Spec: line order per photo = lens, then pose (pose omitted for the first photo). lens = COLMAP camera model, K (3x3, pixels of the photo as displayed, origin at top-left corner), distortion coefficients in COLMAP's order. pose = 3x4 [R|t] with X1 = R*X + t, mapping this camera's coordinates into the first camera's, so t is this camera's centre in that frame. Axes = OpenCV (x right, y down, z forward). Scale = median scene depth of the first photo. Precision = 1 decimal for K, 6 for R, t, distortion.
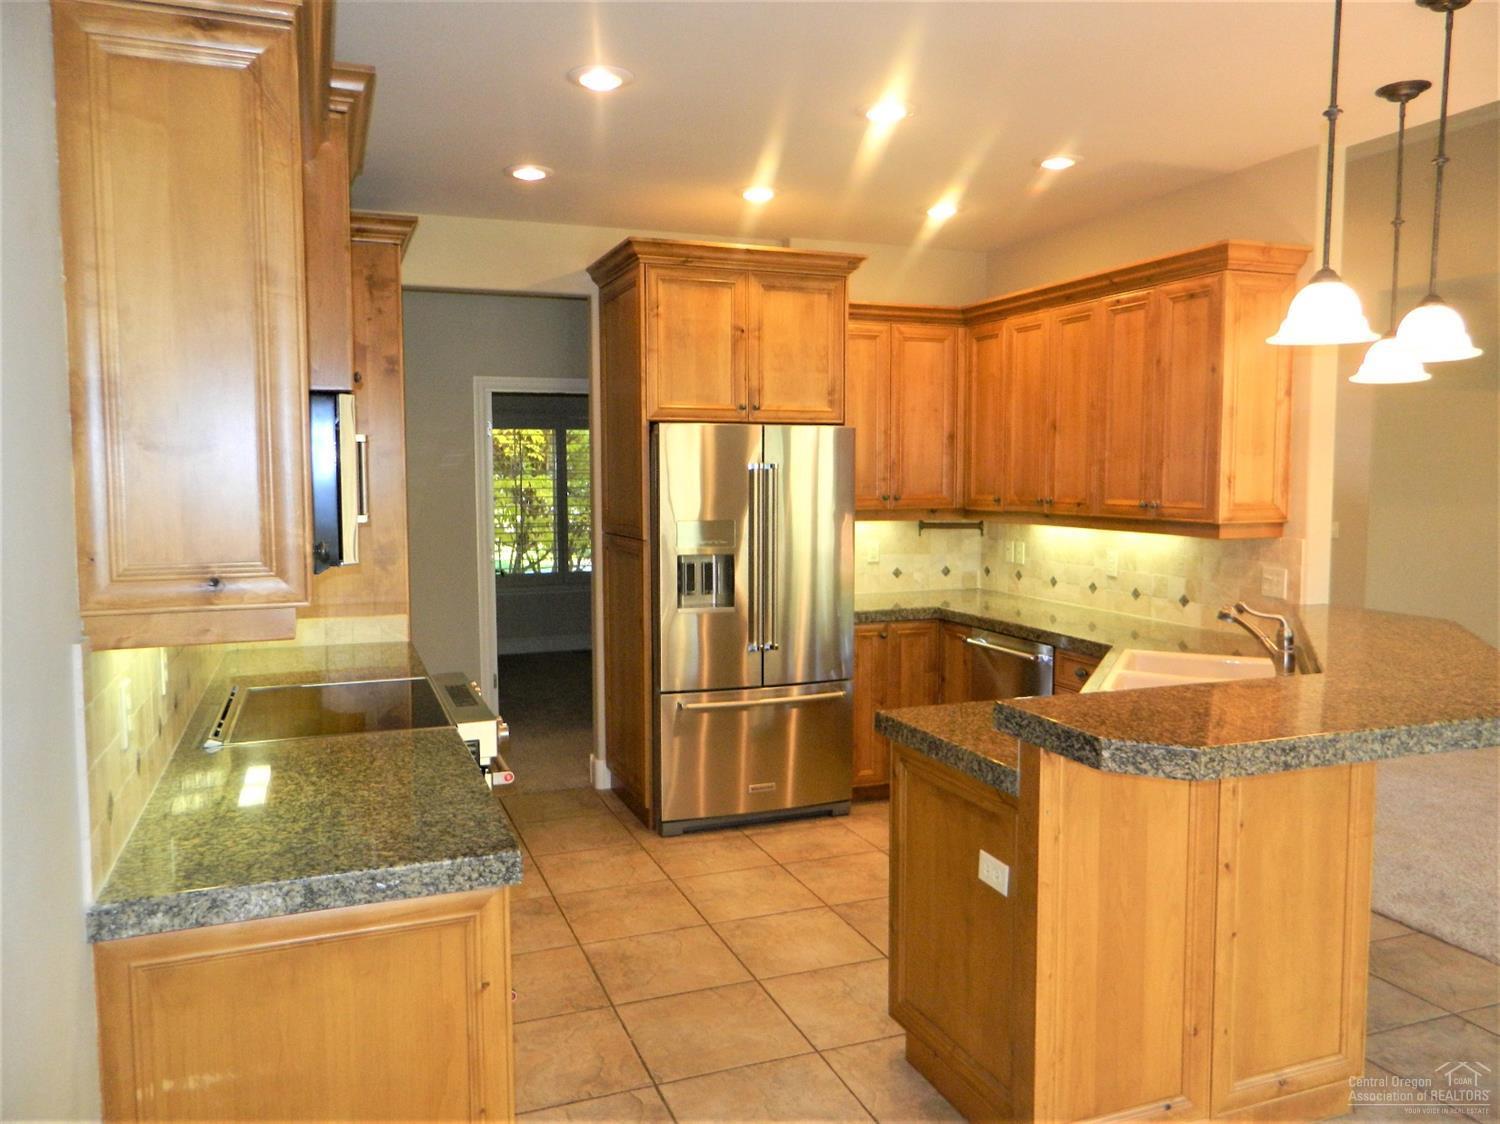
lens RADIAL K [[1116.4, 0, 755.7], [0, 1116.4, 557.6], [0, 0, 1]] dist [0.015778, -0.006933]
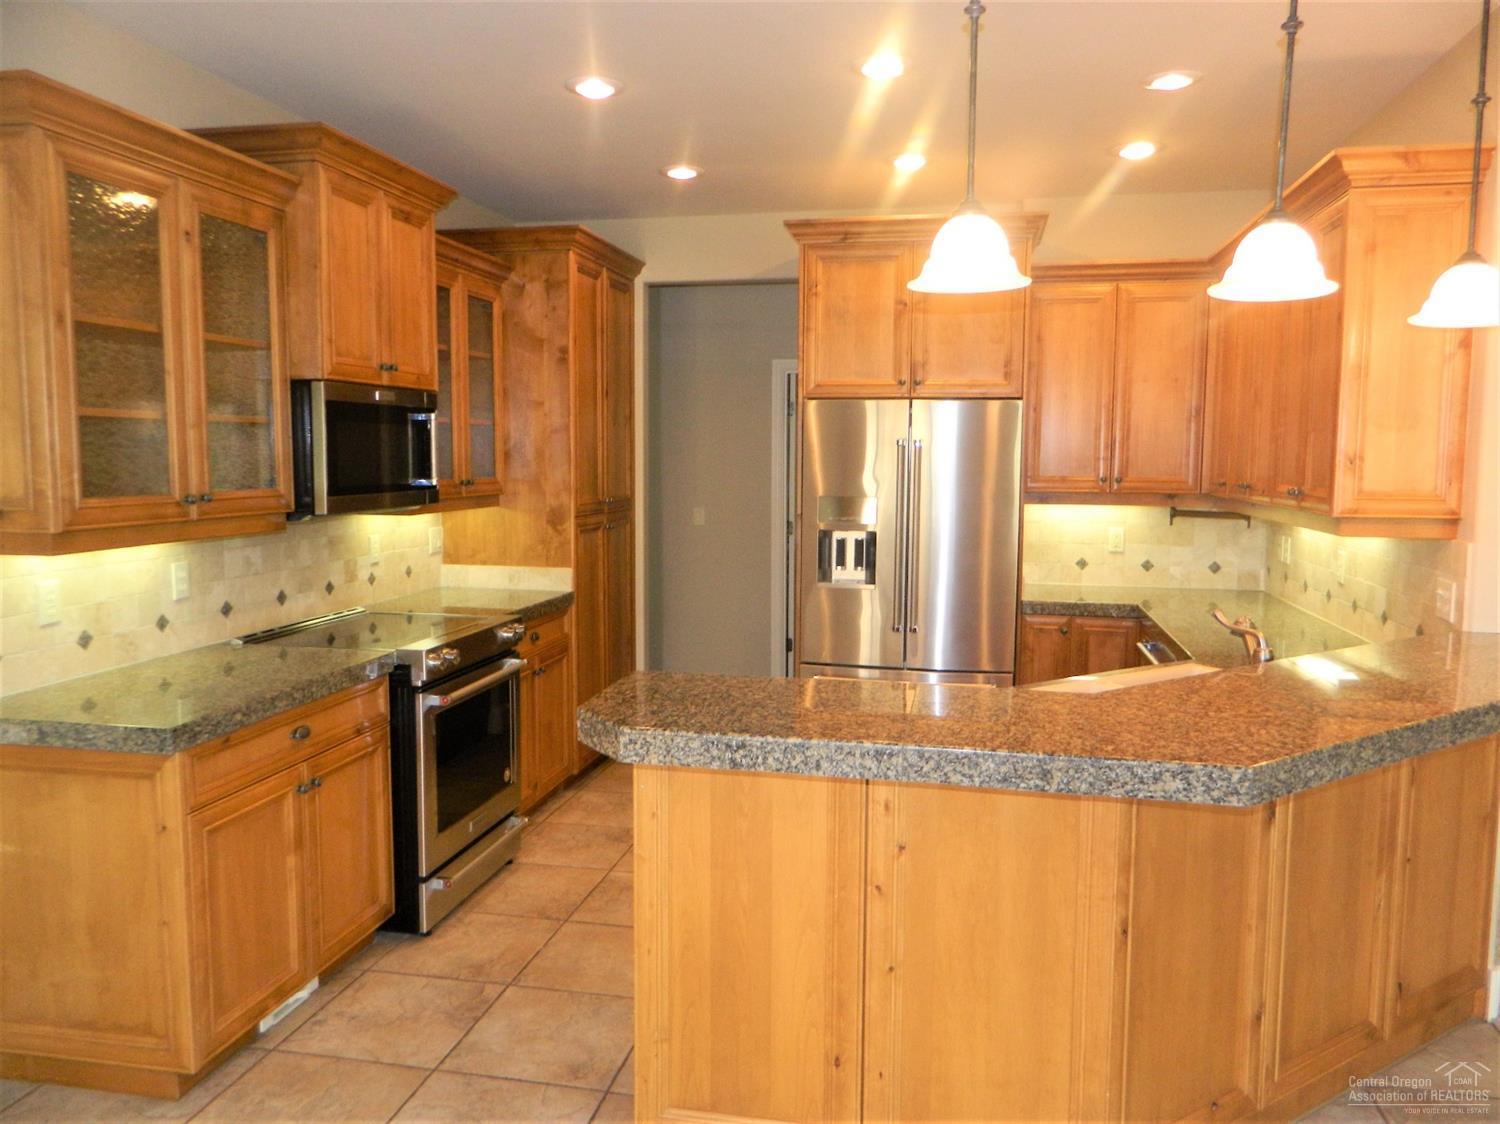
lens RADIAL K [[1116.4, 0, 756.7], [0, 1116.4, 562.0], [0, 0, 1]] dist [0.015778, -0.006933]
pose [[0.842722, 0.060173, -0.534975, 0.477608], [-0.050111, 0.998187, 0.033336, -0.004413], [0.536011, -0.001285, 0.844210, 0.120891]]
